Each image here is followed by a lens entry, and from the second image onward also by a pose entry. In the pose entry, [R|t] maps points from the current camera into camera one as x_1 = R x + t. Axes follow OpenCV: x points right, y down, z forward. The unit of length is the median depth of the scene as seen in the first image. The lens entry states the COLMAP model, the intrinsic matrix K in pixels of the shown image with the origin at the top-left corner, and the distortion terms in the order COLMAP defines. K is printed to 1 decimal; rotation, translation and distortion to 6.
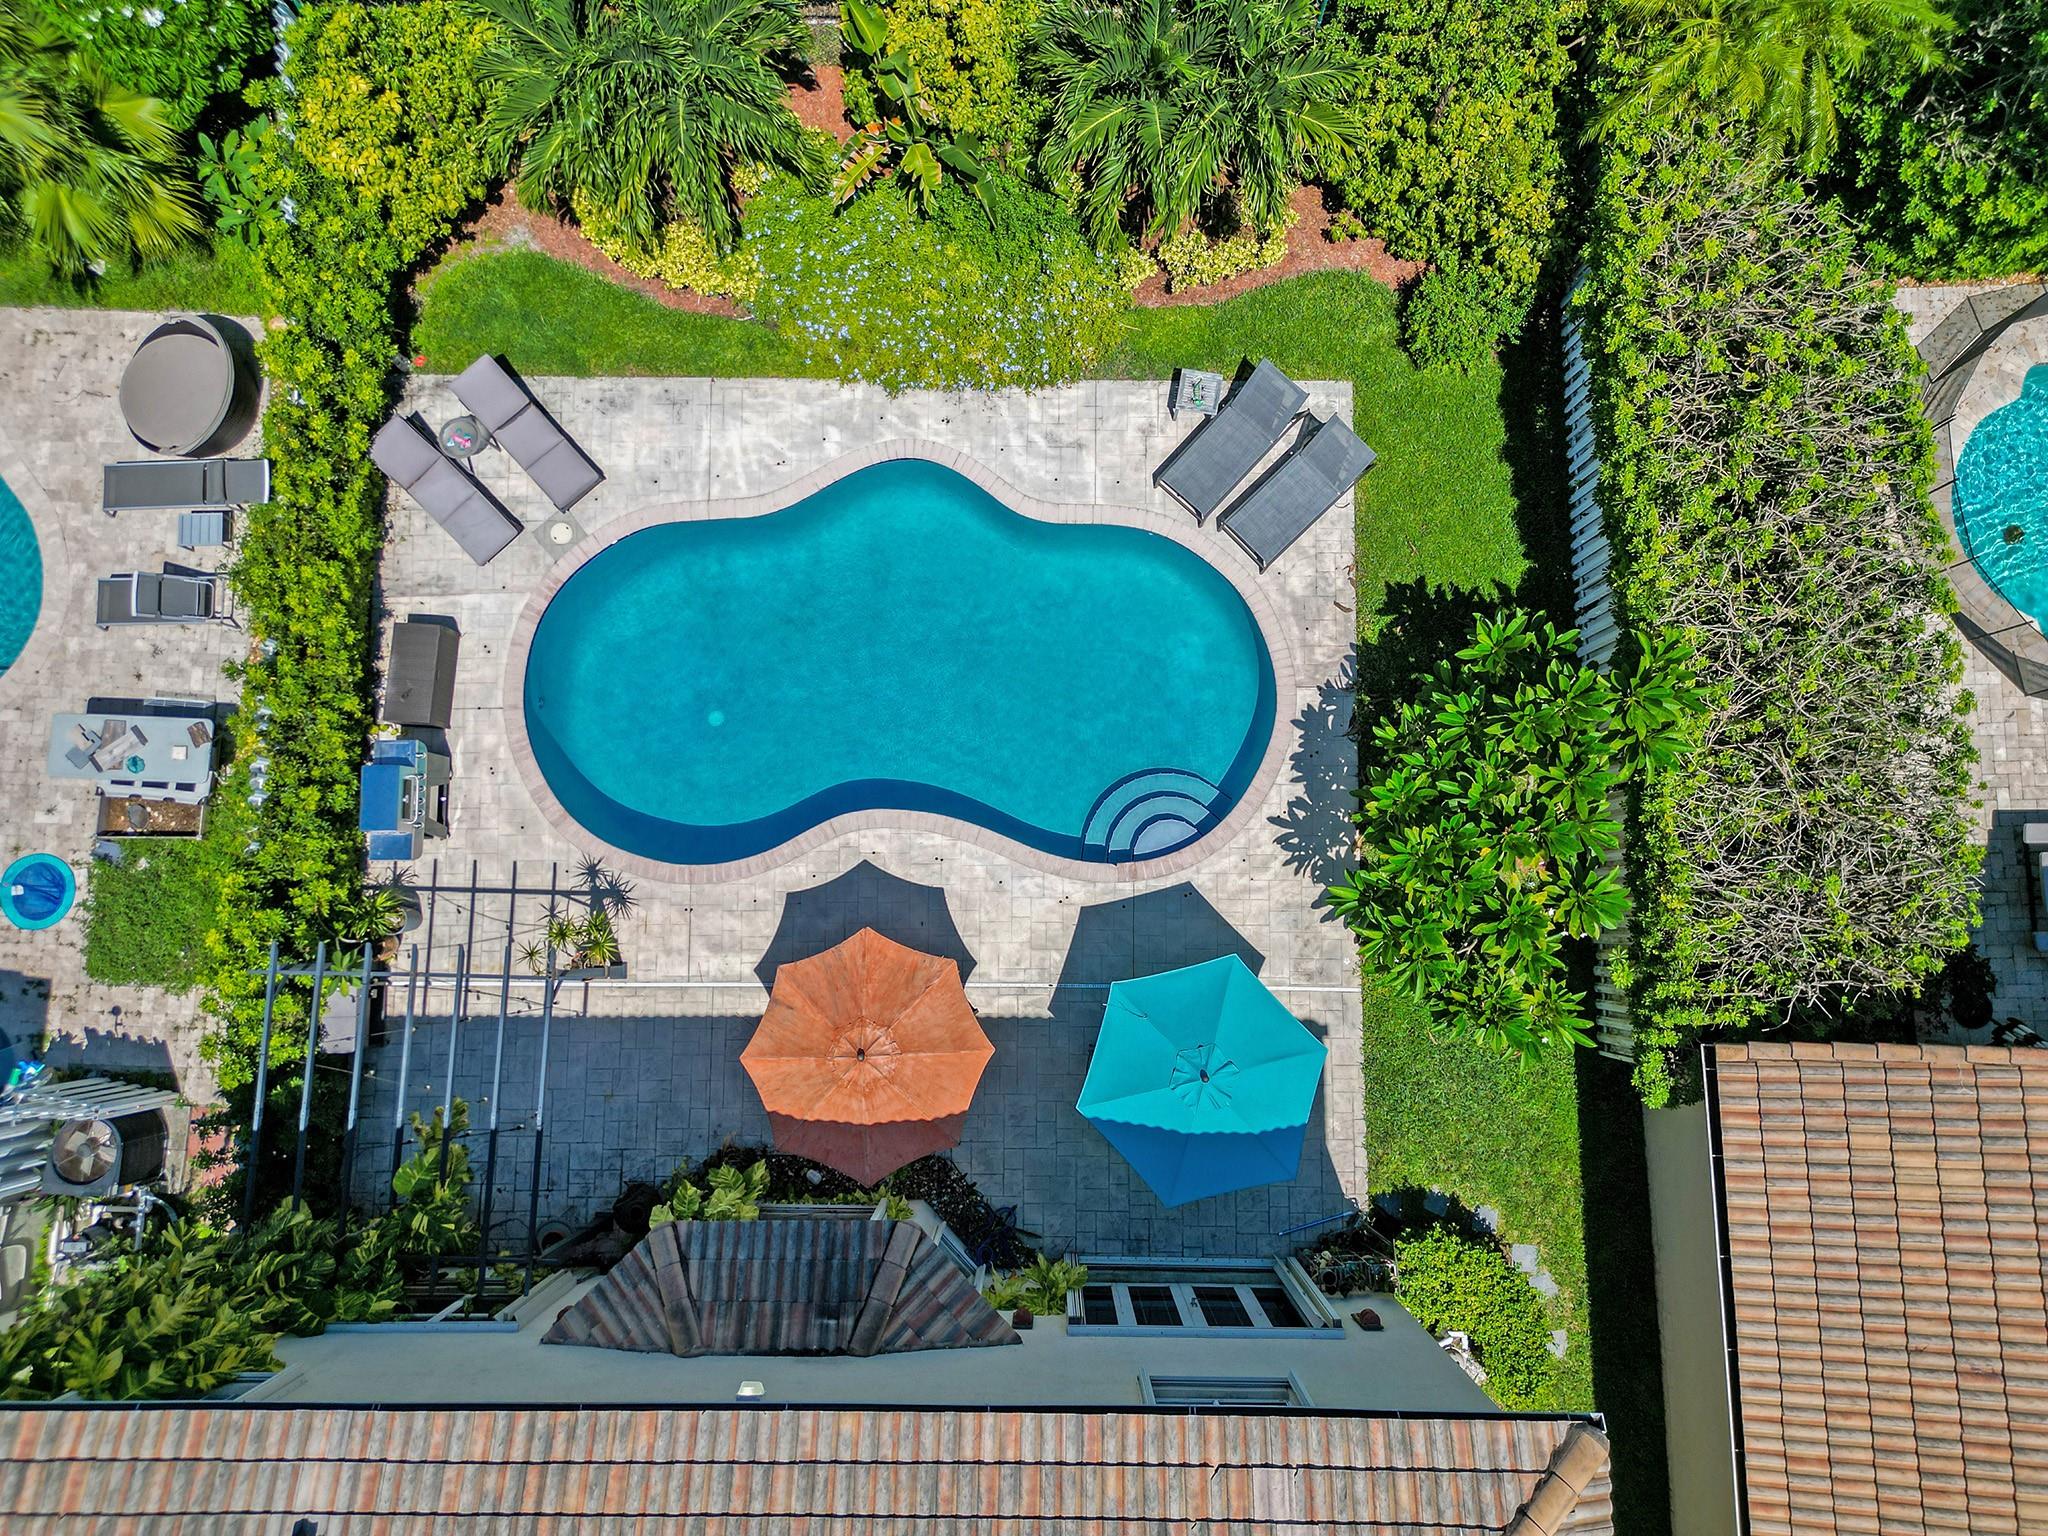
lens RADIAL K [[1420.3, 0, 1024.0], [0, 1420.3, 768.0], [0, 0, 1]] dist [0.005399, 0.001627]
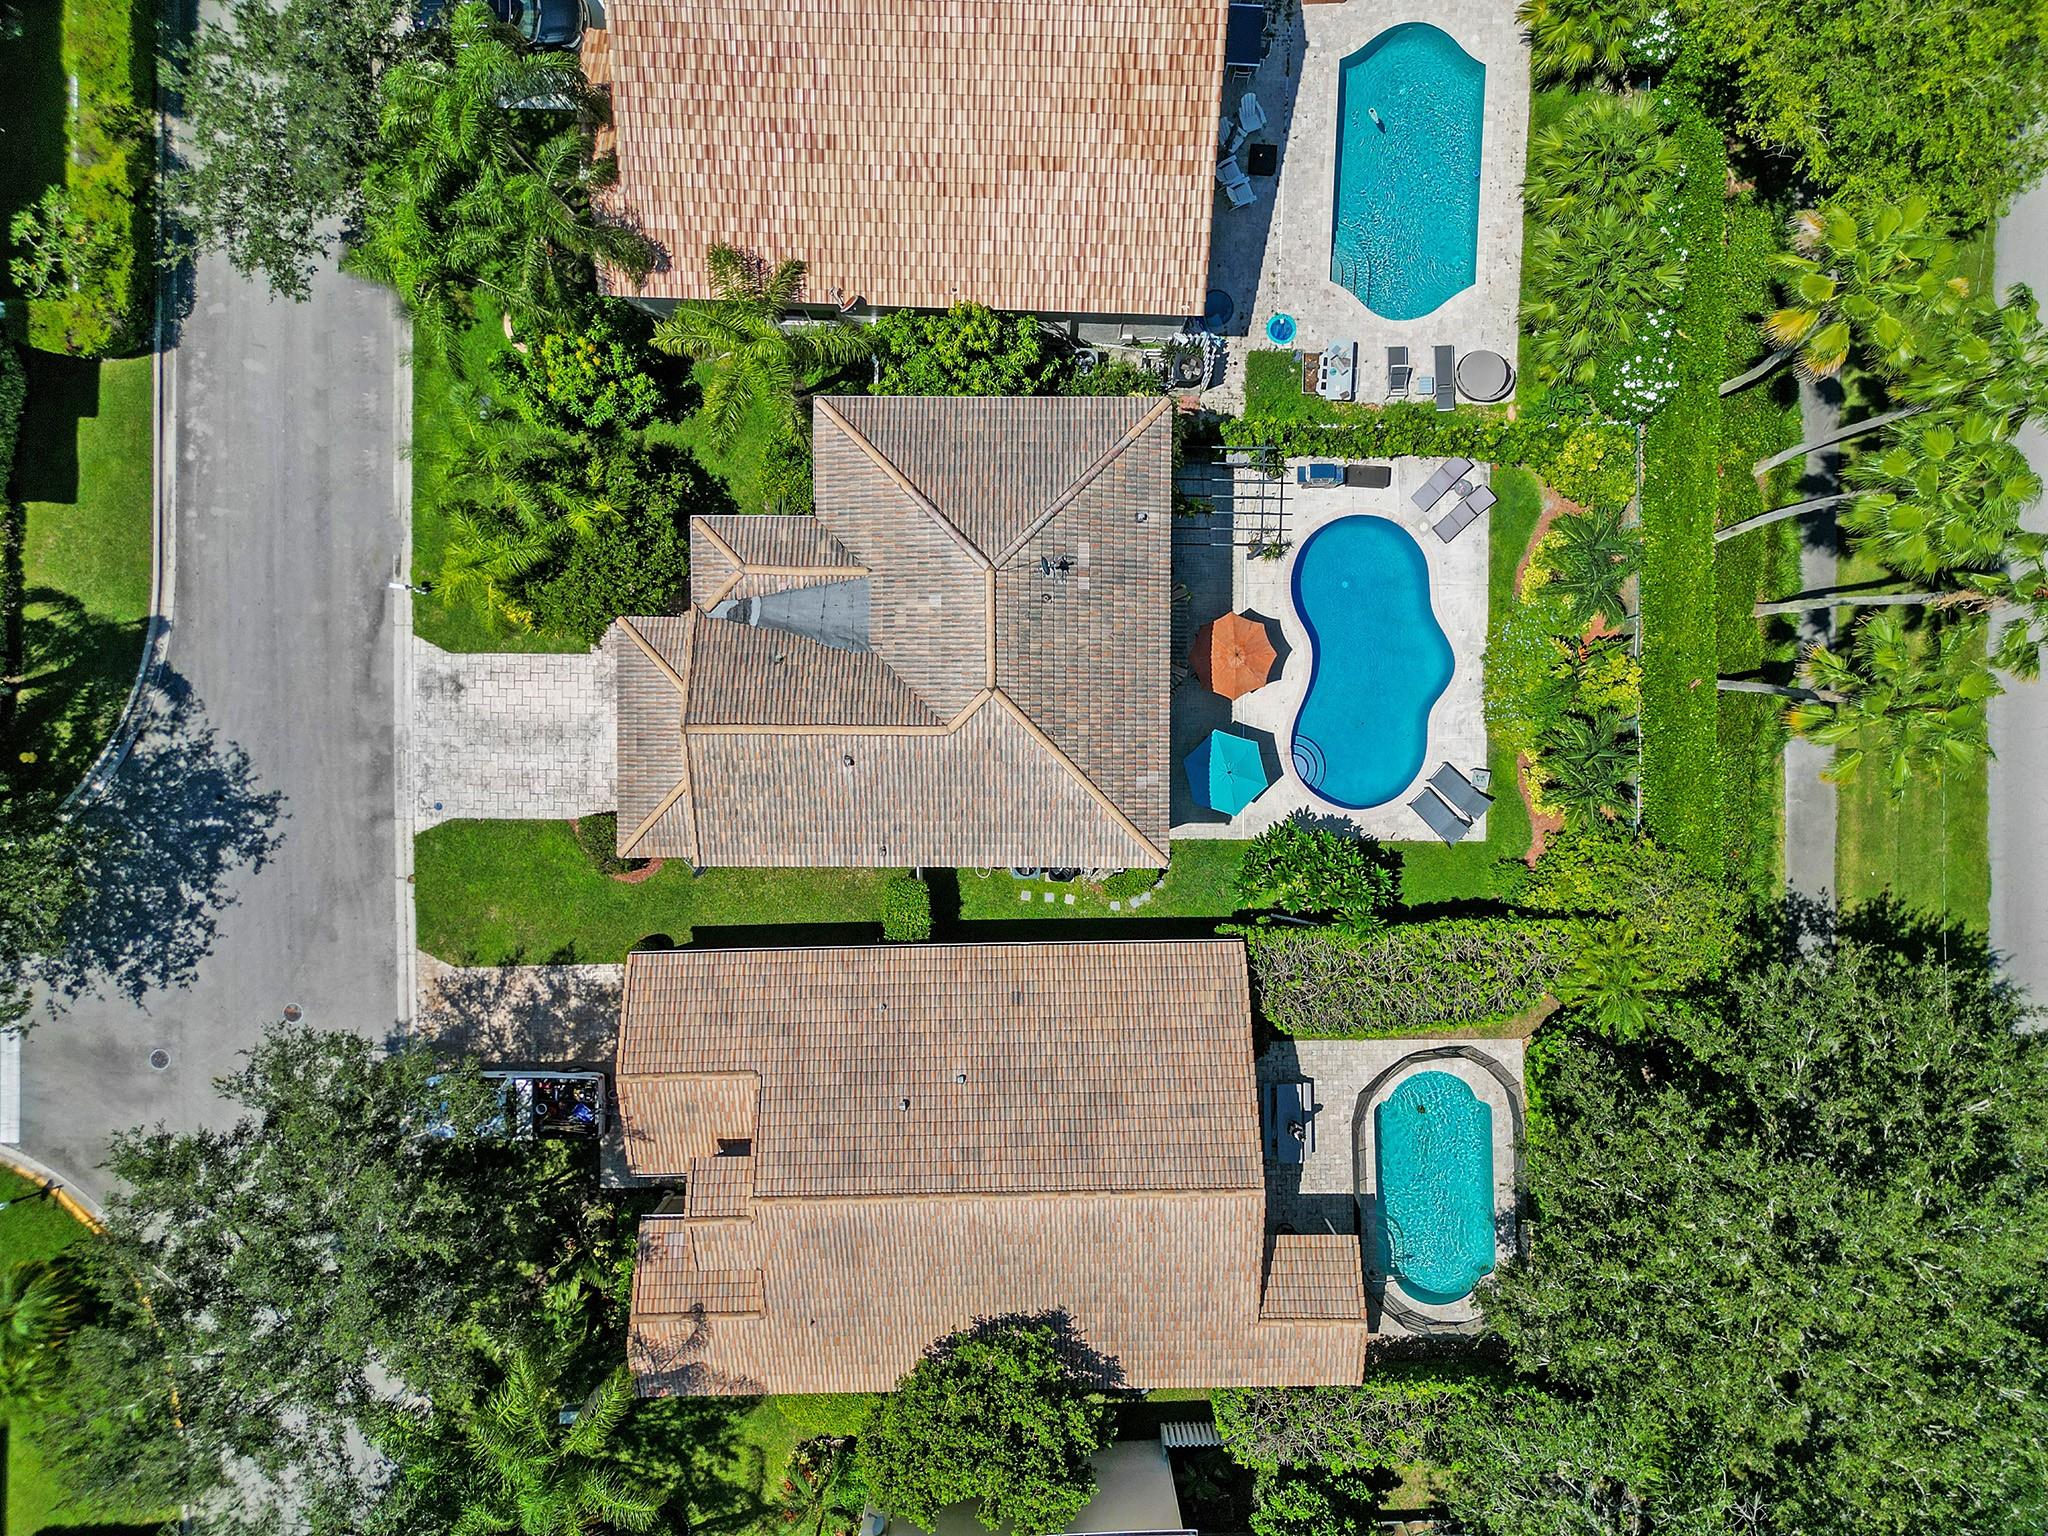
lens RADIAL K [[1385.2, 0, 1024.0], [0, 1385.2, 768.0], [0, 0, 1]] dist [0.063540, -0.064554]
pose [[0.004943, 0.999636, 0.026516, 0.033686], [-0.991685, 0.001490, 0.128684, 0.224336], [0.128597, -0.026931, 0.991331, -1.578926]]
